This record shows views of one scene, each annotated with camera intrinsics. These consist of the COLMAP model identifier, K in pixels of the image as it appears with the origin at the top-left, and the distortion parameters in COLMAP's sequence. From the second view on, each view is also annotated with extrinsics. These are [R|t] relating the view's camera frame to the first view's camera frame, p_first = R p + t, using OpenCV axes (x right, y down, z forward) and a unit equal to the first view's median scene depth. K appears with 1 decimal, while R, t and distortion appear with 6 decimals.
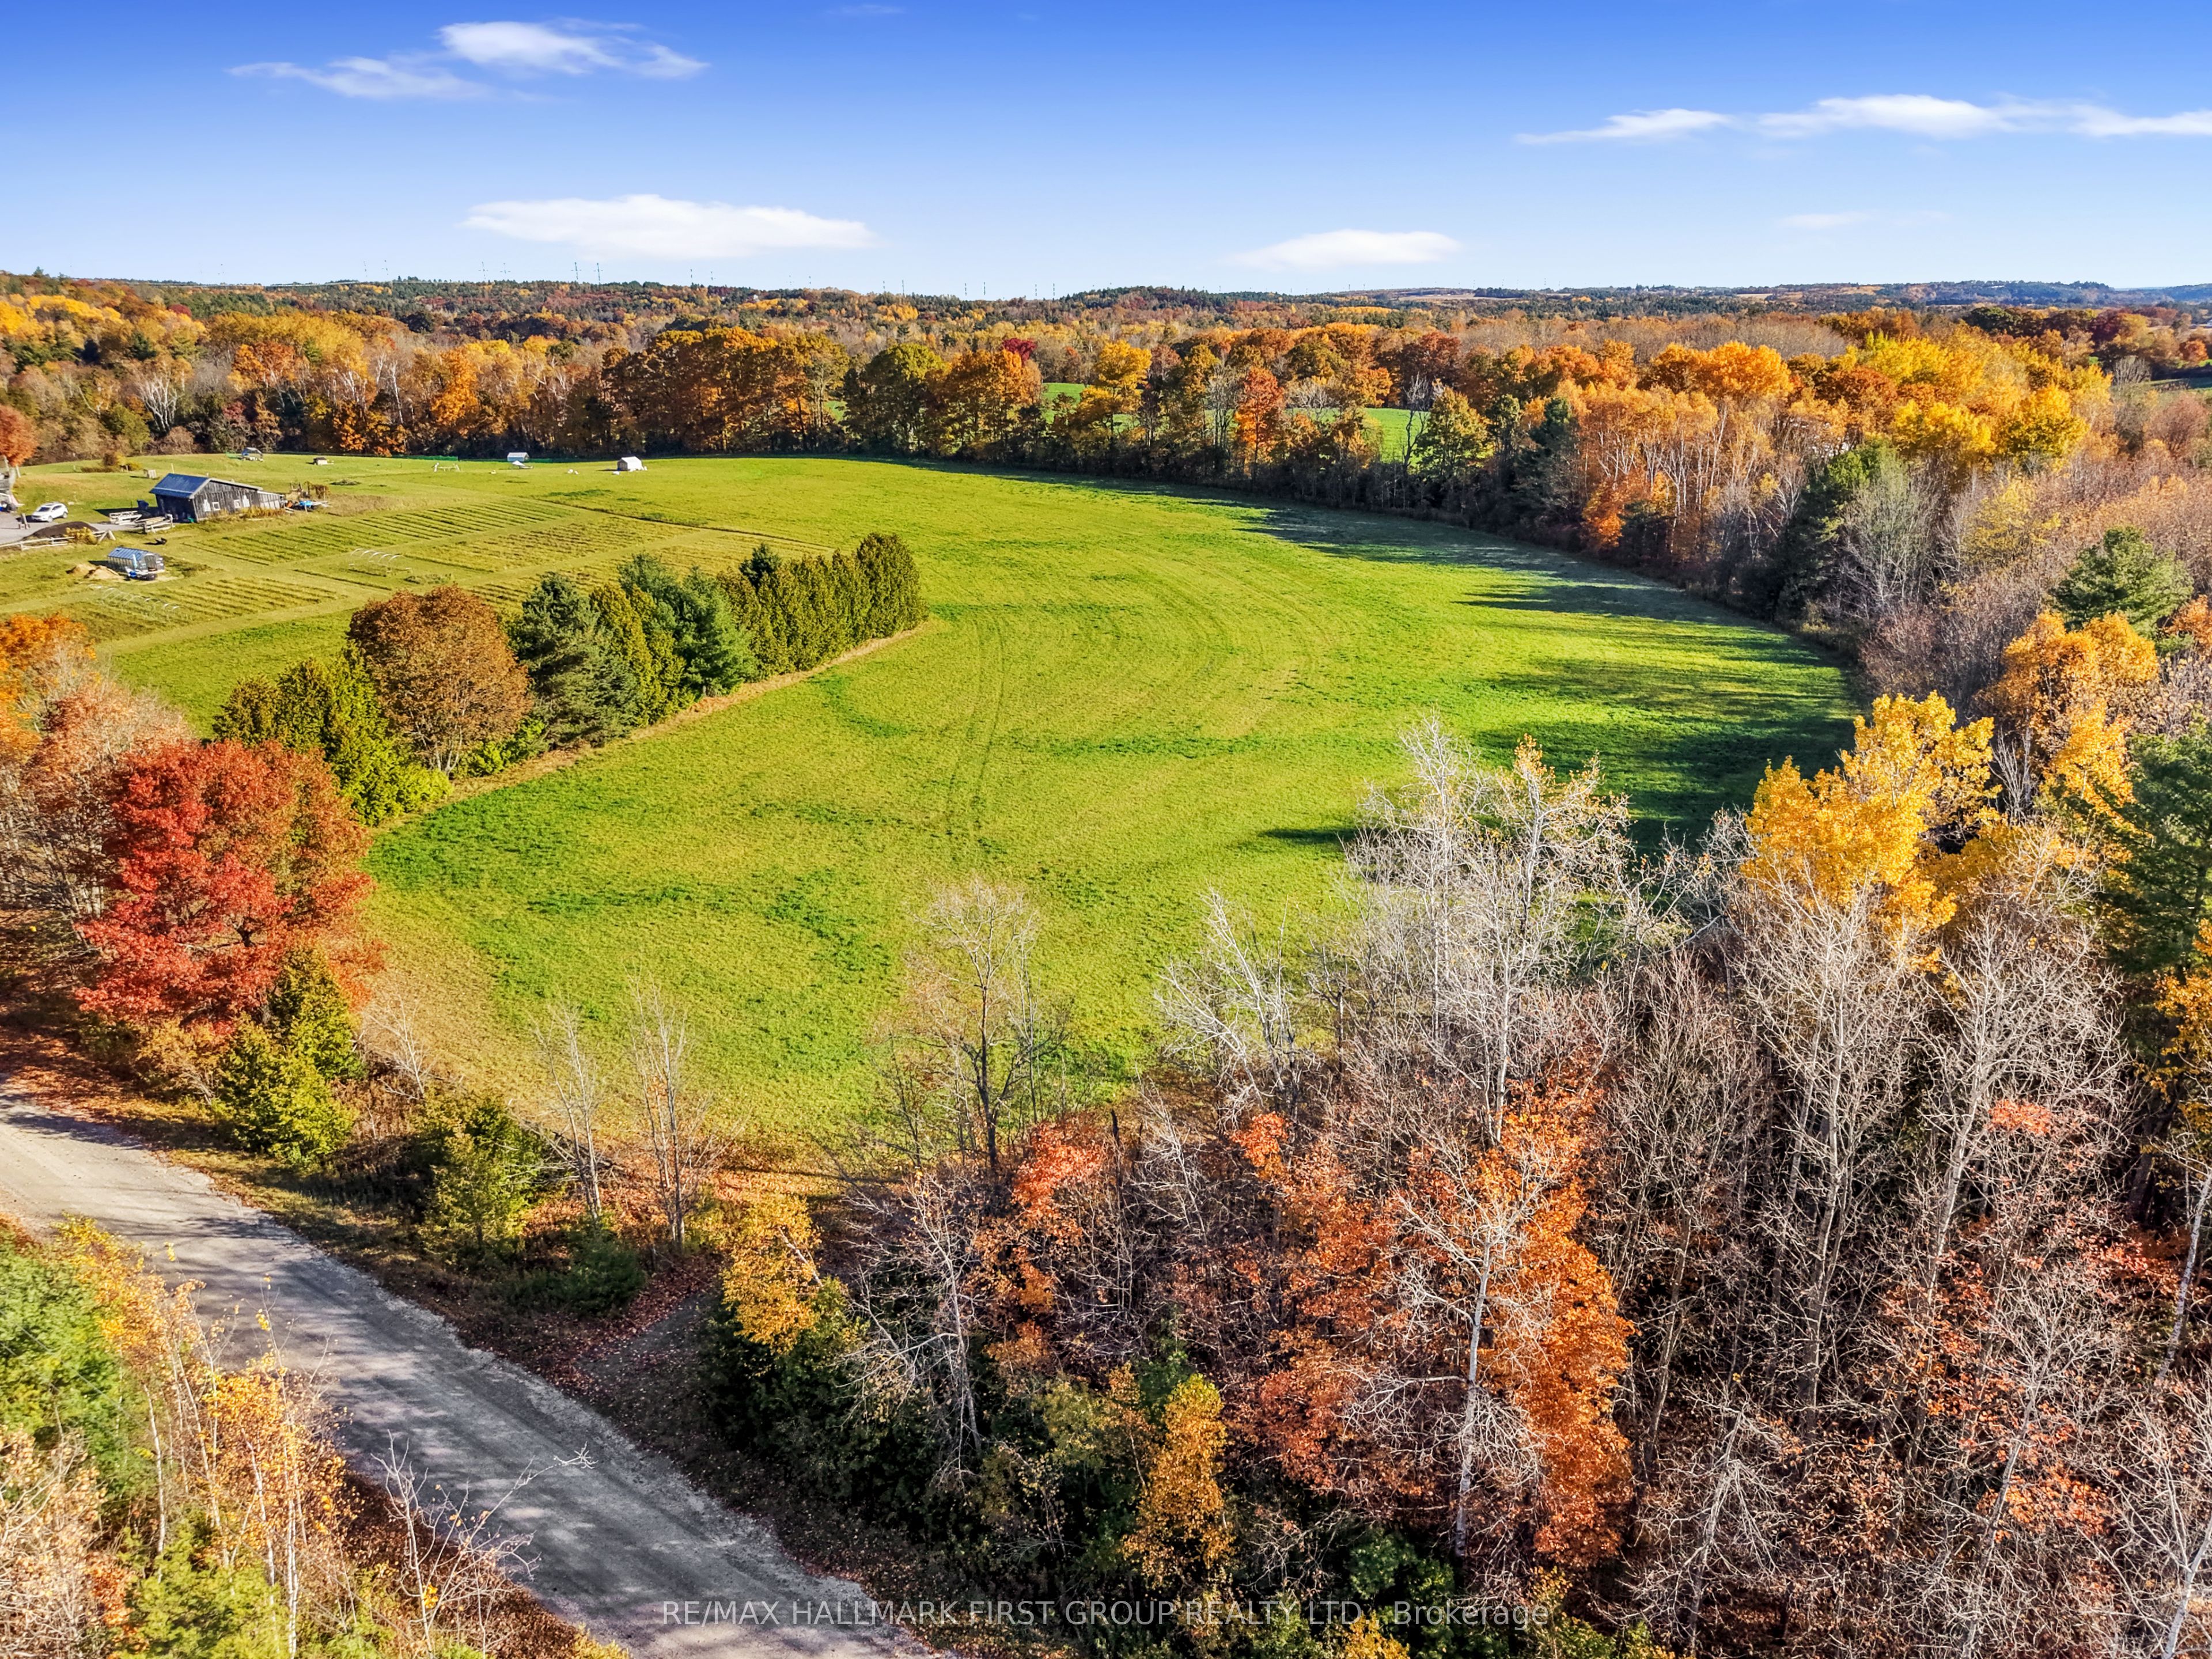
lens RADIAL K [[1537.9, 0, 1106.0], [0, 1537.9, 829.5], [0, 0, 1]] dist [0.015416, -0.013763]
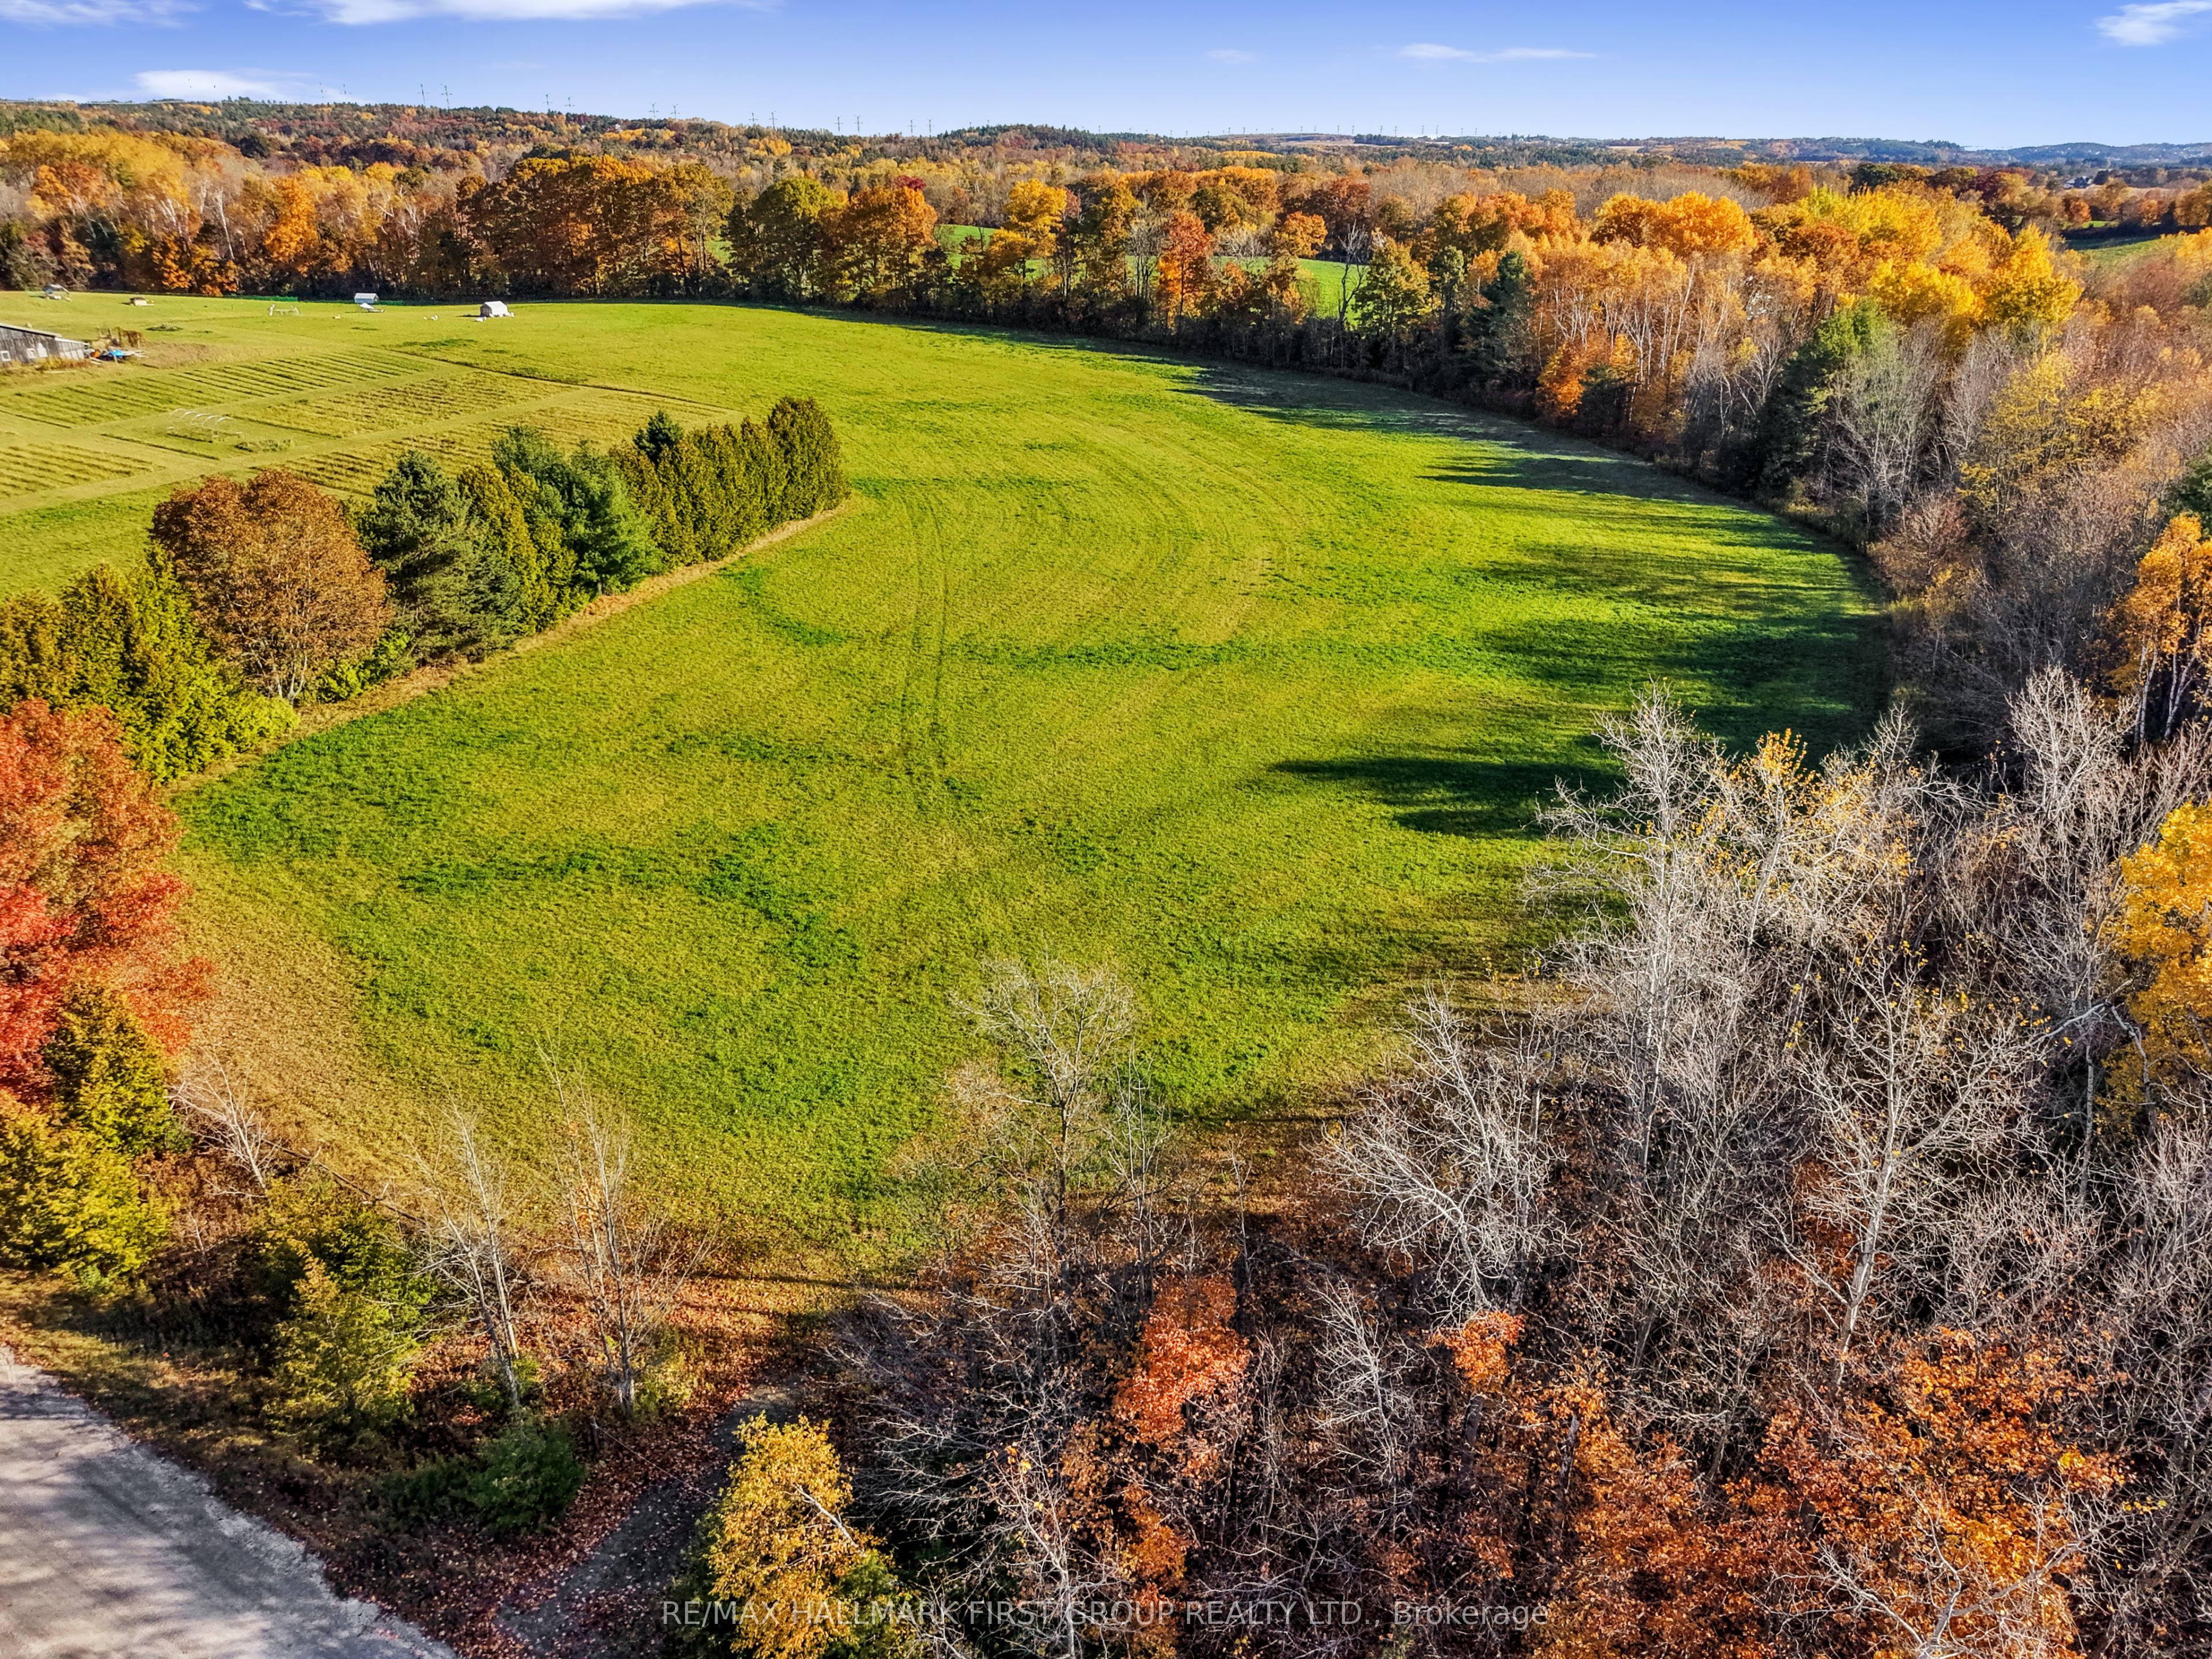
lens RADIAL K [[1517.8, 0, 1106.0], [0, 1517.8, 829.5], [0, 0, 1]] dist [0.003103, 0.000106]
pose [[0.997180, -0.012318, 0.074029, -0.036190], [0.005205, 0.995414, 0.095521, -0.029153], [-0.074867, -0.094867, 0.992671, 0.104291]]
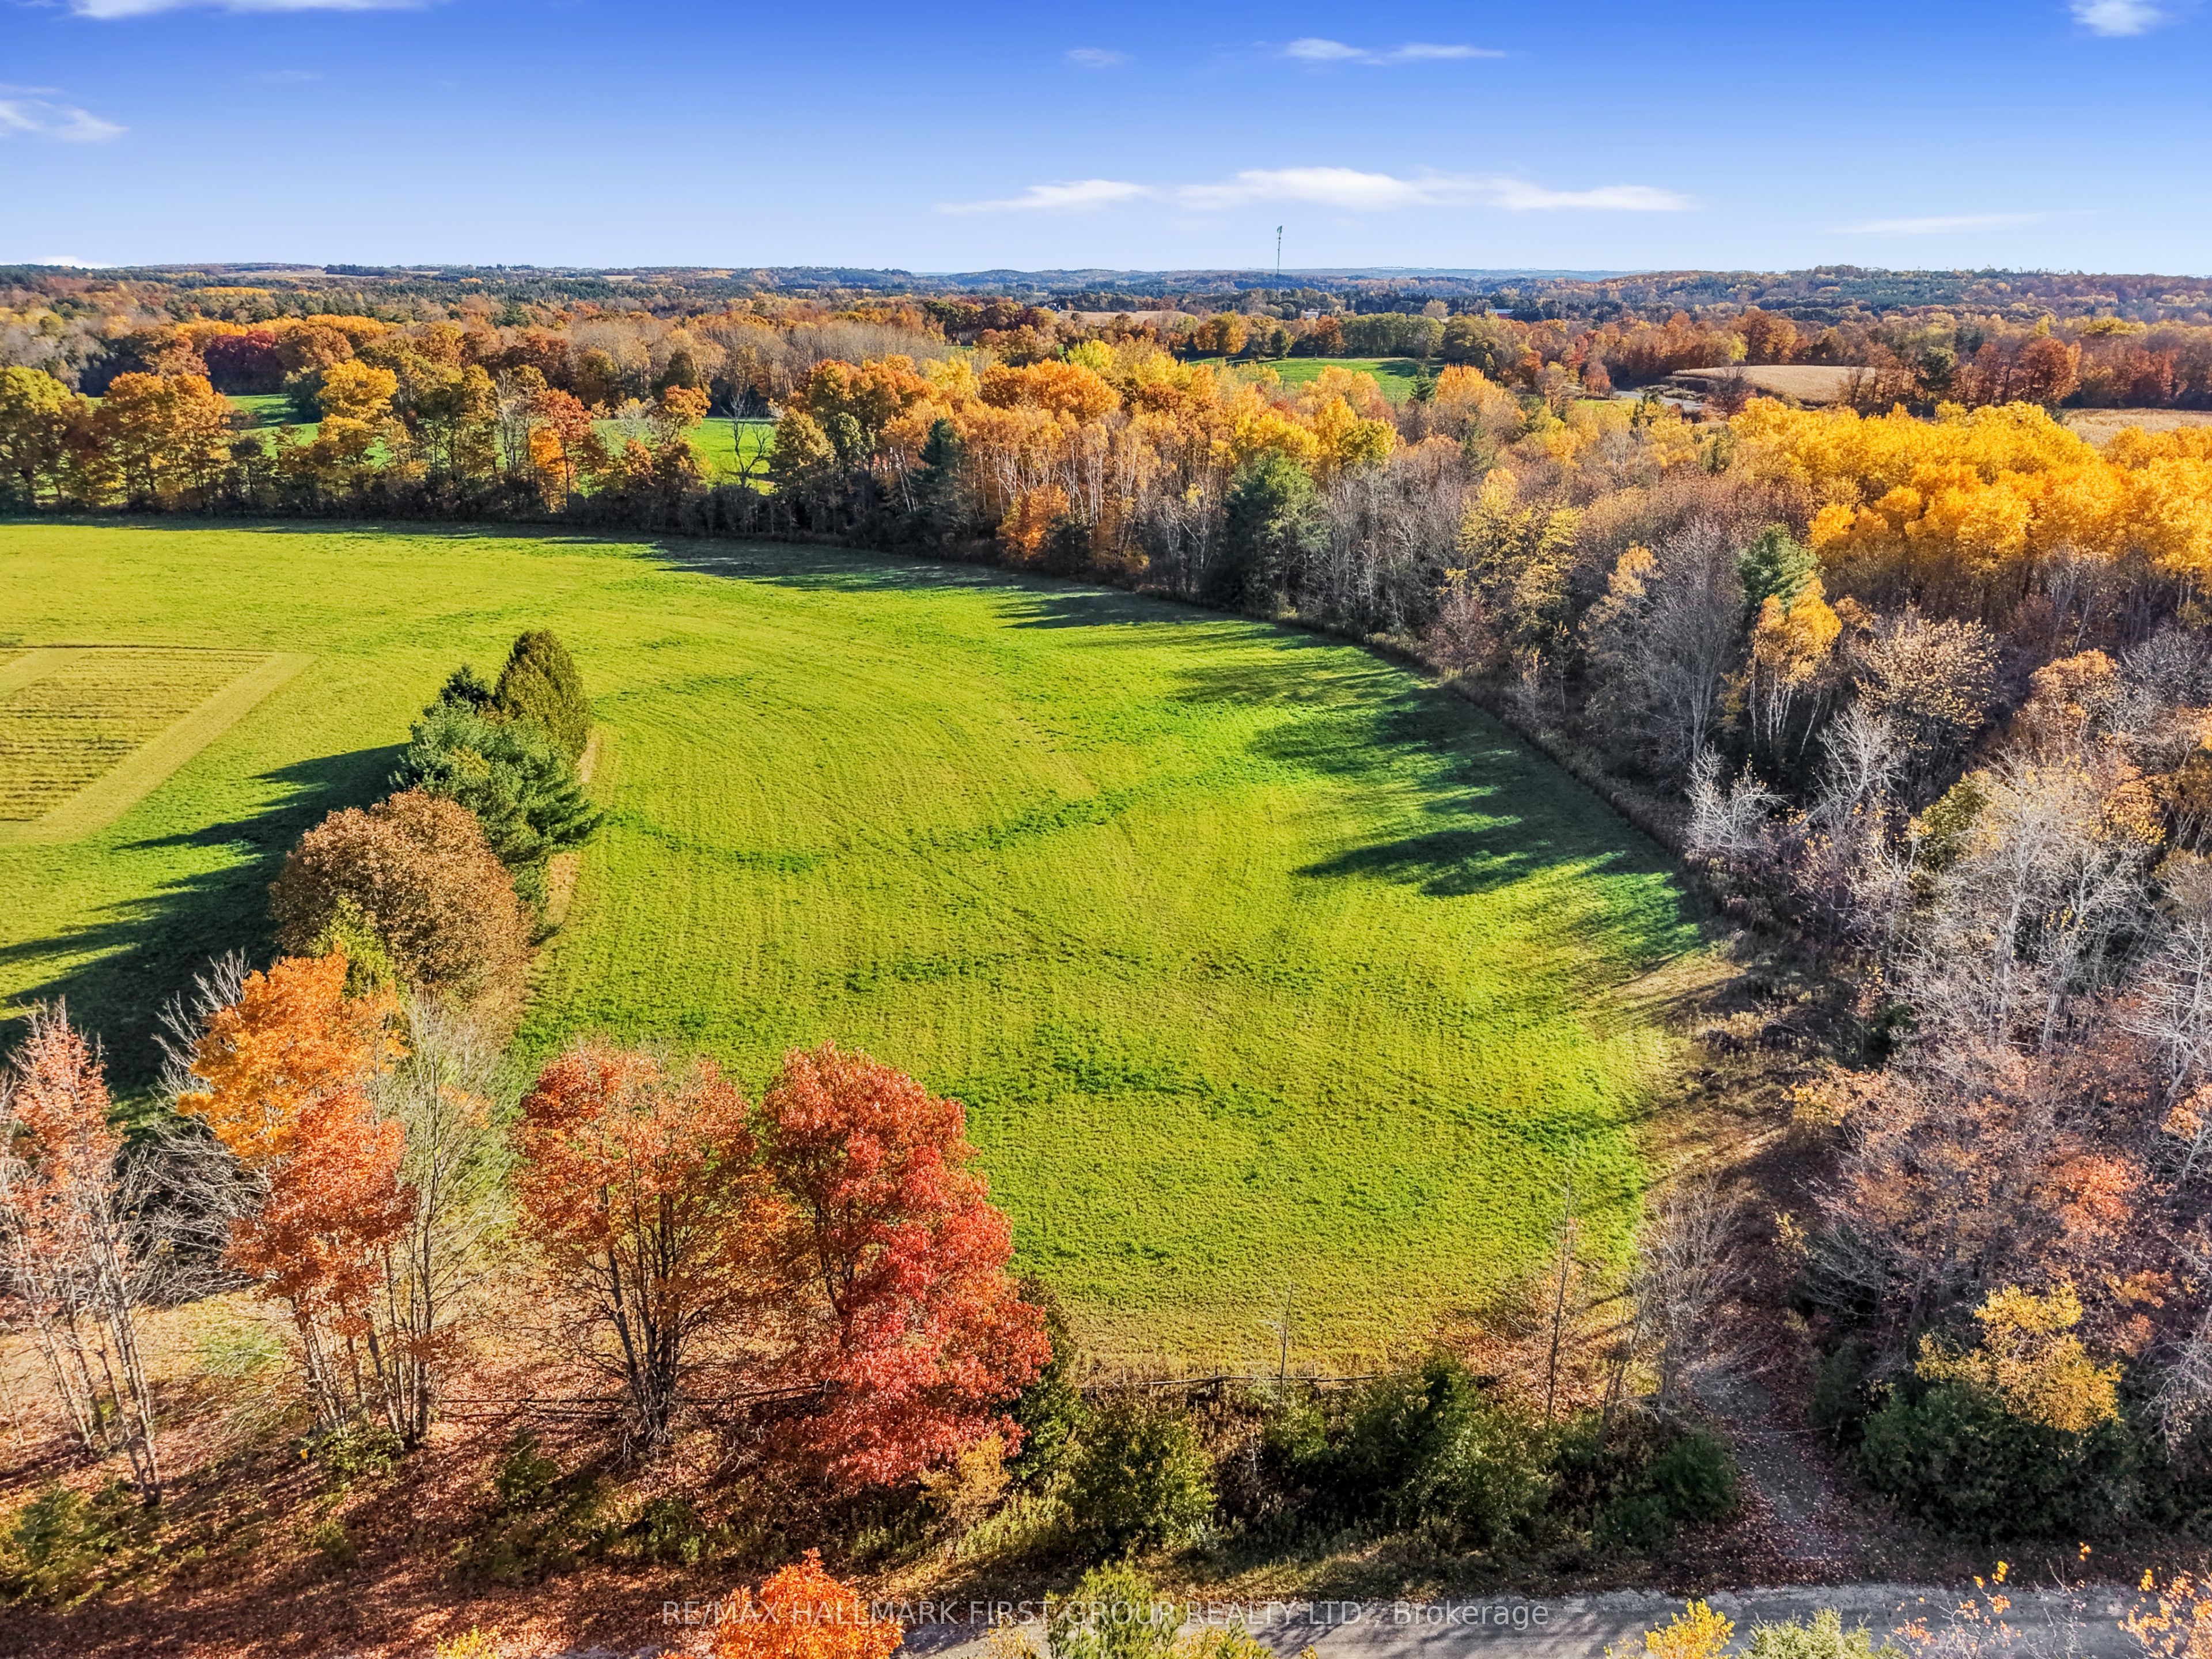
lens RADIAL K [[1541.0, 0, 1106.0], [0, 1541.0, 829.5], [0, 0, 1]] dist [0.038917, -0.066754]
pose [[0.794039, -0.192807, 0.576478, -0.399069], [0.187924, 0.979768, 0.068843, -0.083968], [-0.578088, 0.053670, 0.814207, 0.140237]]
